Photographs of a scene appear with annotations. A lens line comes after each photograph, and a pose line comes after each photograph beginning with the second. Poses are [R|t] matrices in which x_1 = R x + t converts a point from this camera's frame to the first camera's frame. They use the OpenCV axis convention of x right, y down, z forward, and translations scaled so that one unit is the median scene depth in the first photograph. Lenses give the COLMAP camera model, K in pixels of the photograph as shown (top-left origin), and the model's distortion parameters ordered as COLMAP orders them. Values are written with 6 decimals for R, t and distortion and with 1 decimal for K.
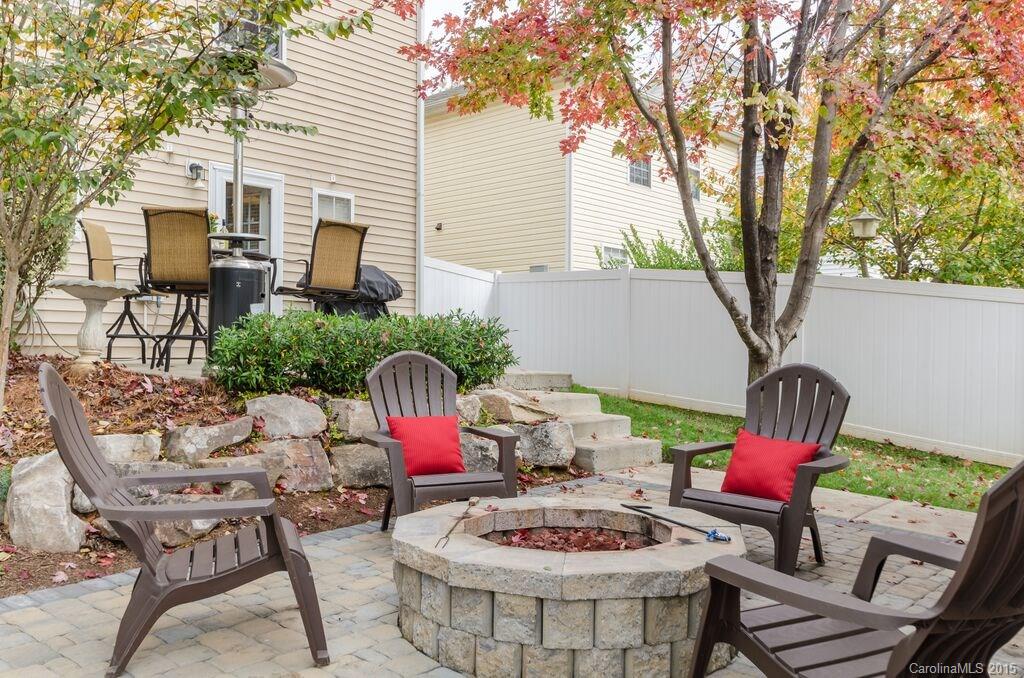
lens RADIAL K [[783.2, 0, 517.1], [0, 783.2, 338.6], [0, 0, 1]] dist [0.010005, -0.004406]
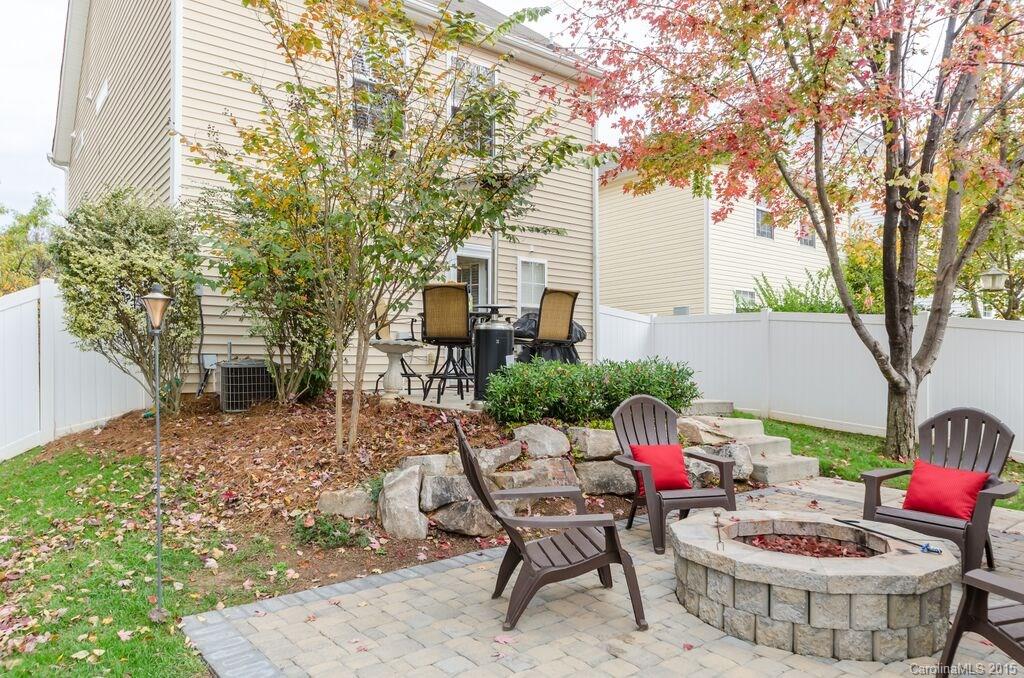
lens RADIAL K [[663.9, 0, 506.1], [0, 663.9, 344.3], [0, 0, 1]] dist [0.017313, -0.004369]
pose [[0.988839, -0.010499, -0.148618, -0.174648], [0.009556, 0.999929, -0.007058, -0.057788], [0.148681, 0.005560, 0.988870, -0.142453]]
